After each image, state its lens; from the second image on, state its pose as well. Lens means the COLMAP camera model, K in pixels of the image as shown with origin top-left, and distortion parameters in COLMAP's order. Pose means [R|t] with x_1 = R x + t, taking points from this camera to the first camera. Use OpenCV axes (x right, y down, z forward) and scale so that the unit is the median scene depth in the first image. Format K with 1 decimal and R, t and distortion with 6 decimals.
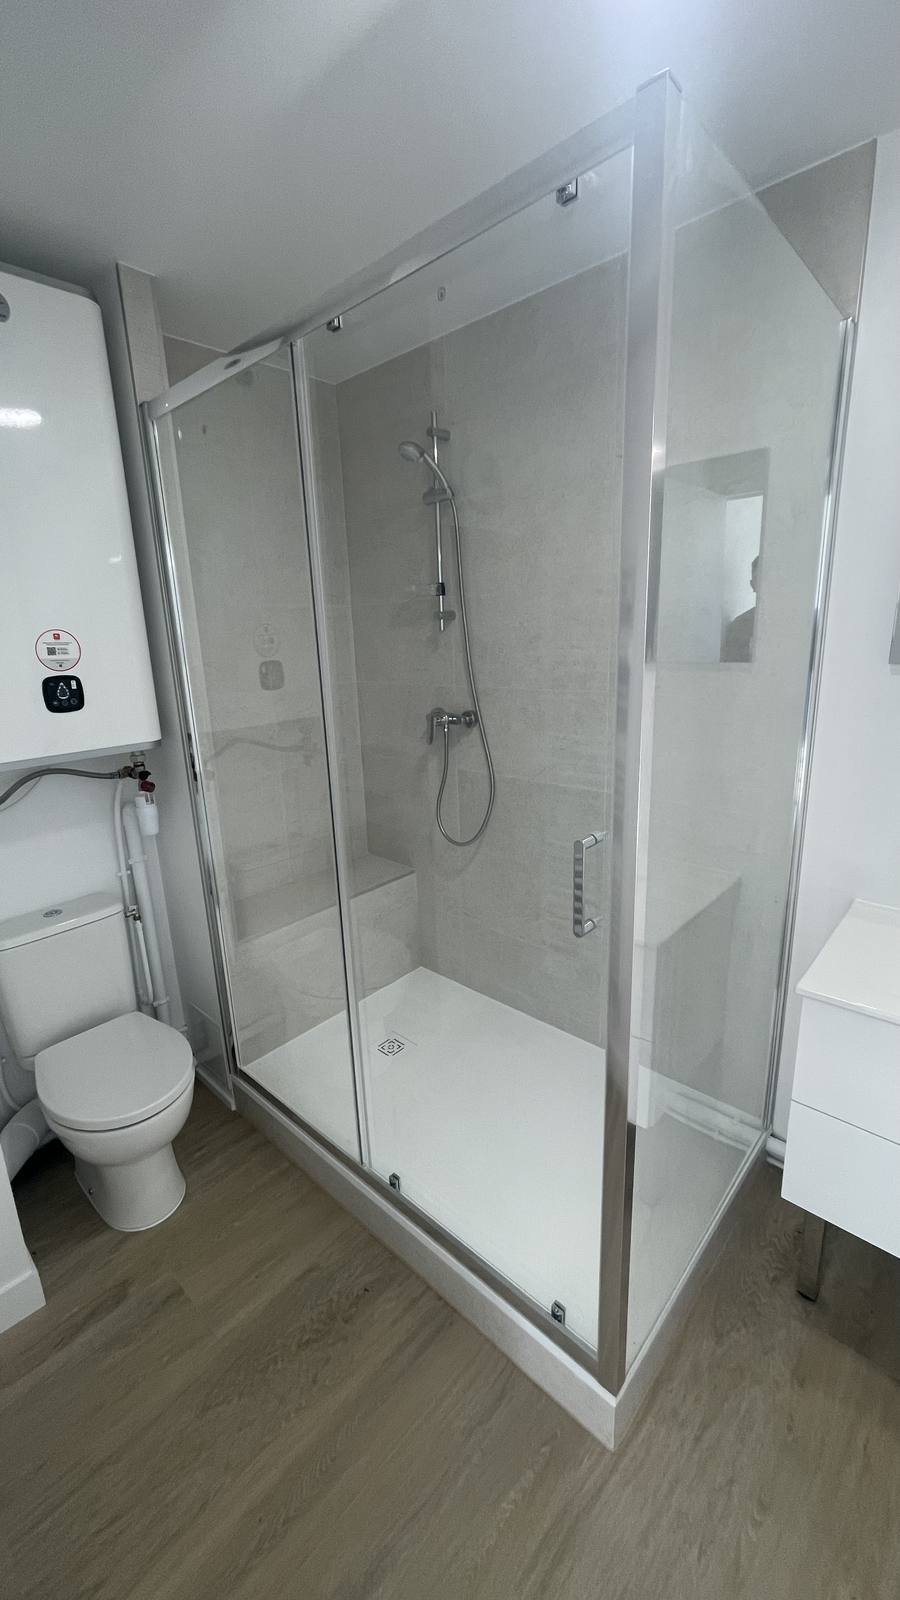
lens RADIAL K [[642.7, 0, 442.6], [0, 642.7, 795.4], [0, 0, 1]] dist [-0.000363, -0.001285]
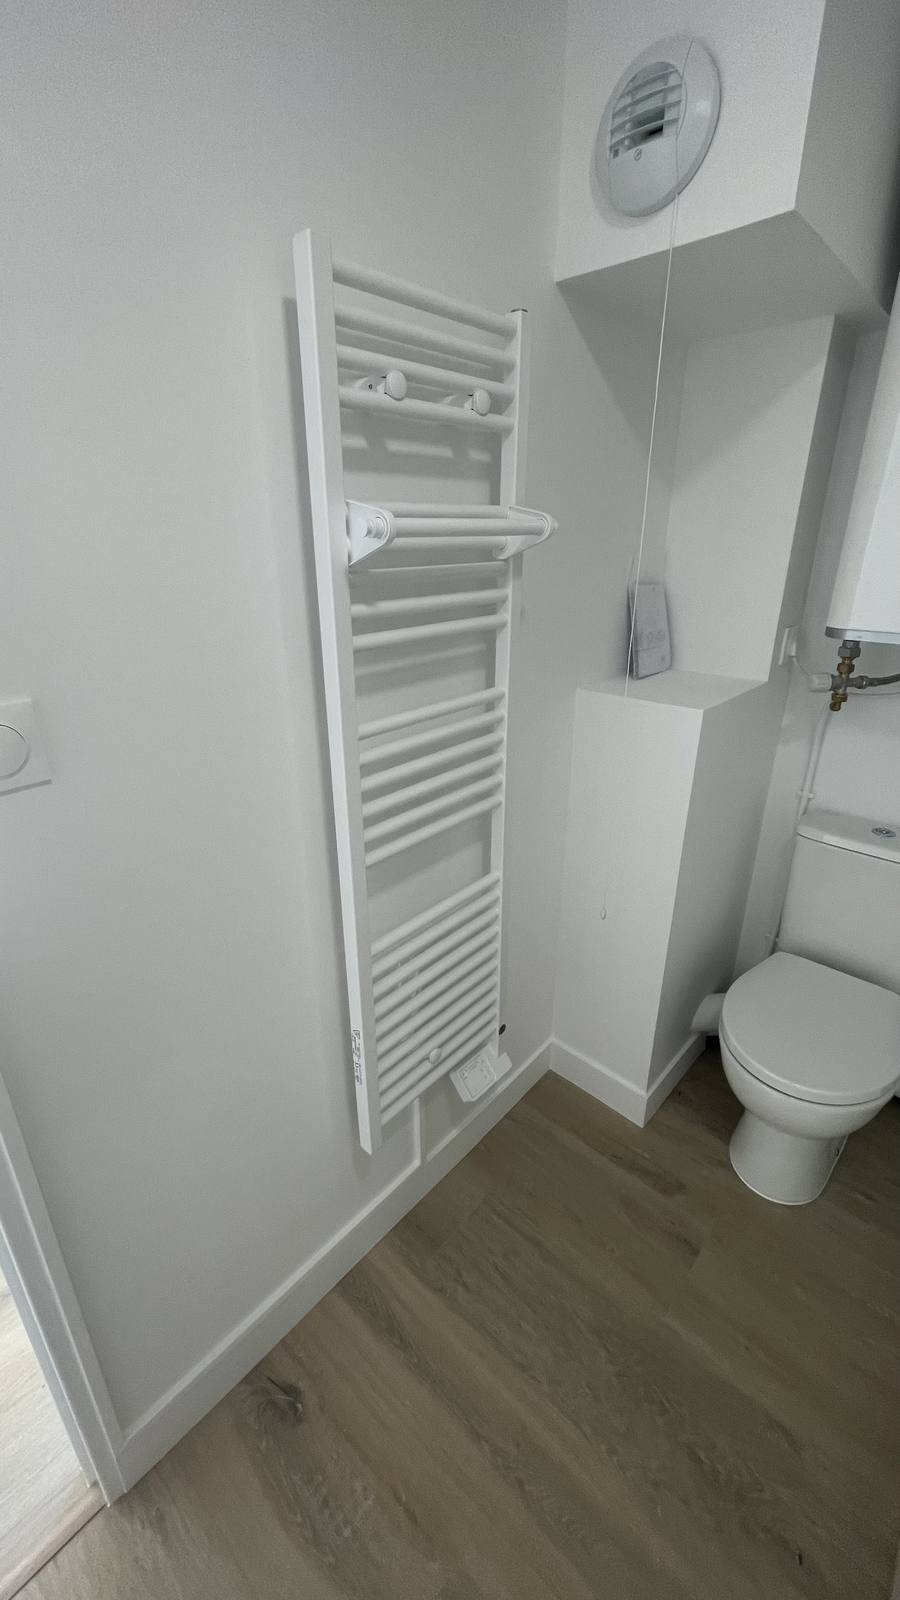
lens RADIAL K [[642.7, 0, 452.8], [0, 642.7, 799.2], [0, 0, 1]] dist [-0.000363, -0.001285]
pose [[0.008531, 0.407321, -0.913245, 0.130805], [-0.241962, 0.886980, 0.393346, -0.047534], [0.970248, 0.217615, 0.106123, 0.395229]]
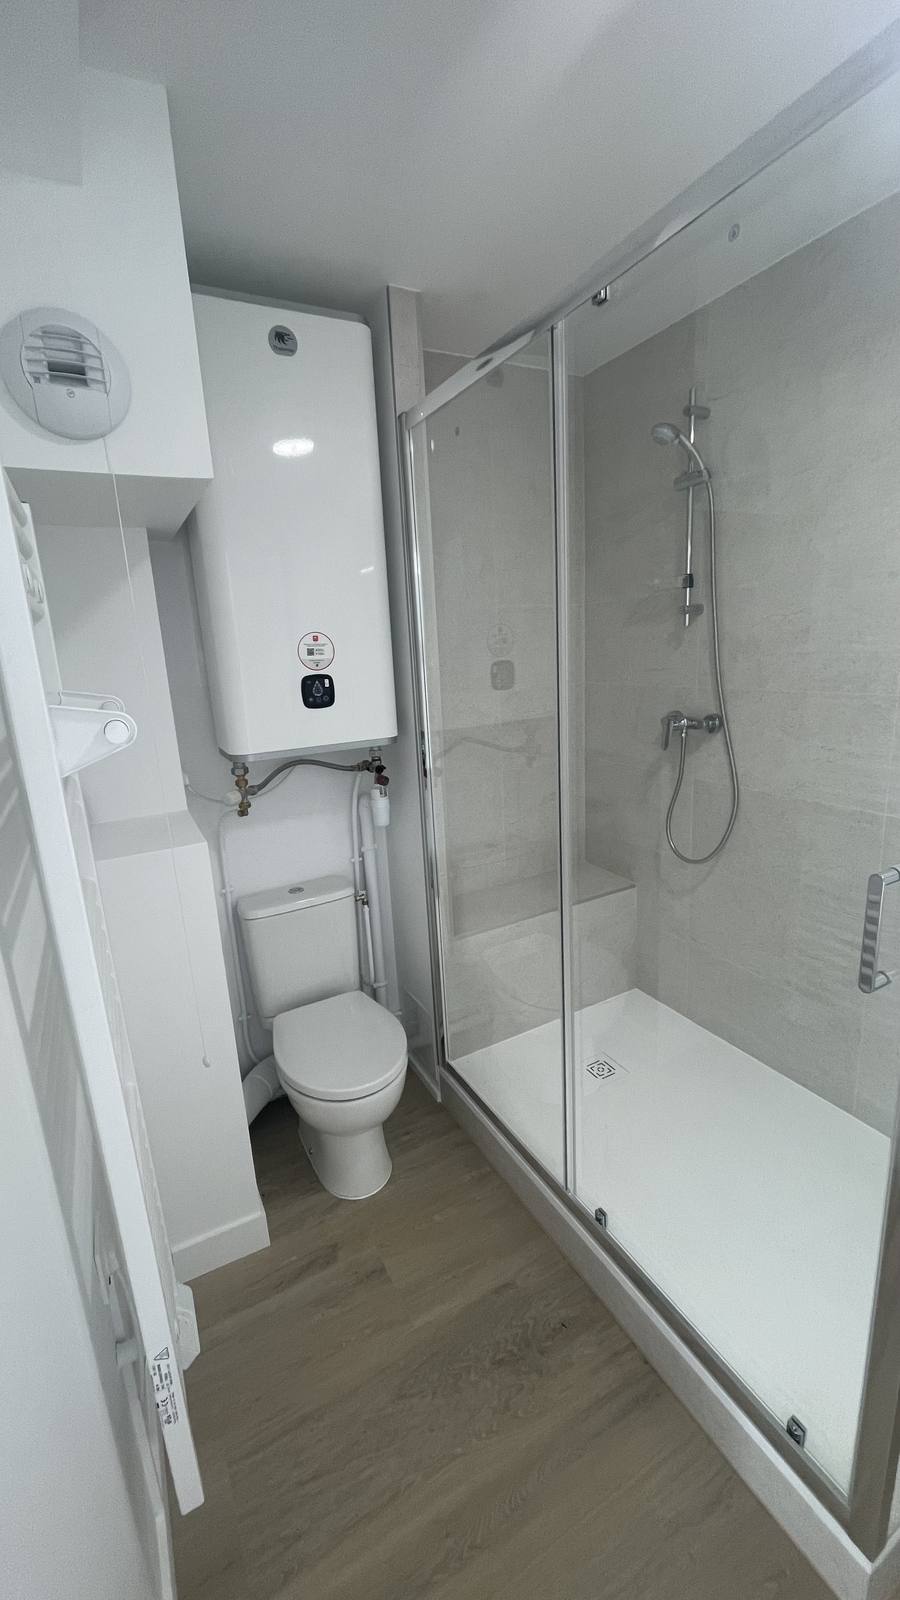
lens RADIAL K [[642.7, 0, 446.8], [0, 642.7, 793.4], [0, 0, 1]] dist [-0.000363, -0.001285]
pose [[0.947624, 0.058266, -0.314029, -0.028053], [-0.061128, 0.998130, 0.000733, 0.001263], [0.313485, 0.018501, 0.949413, 0.033858]]
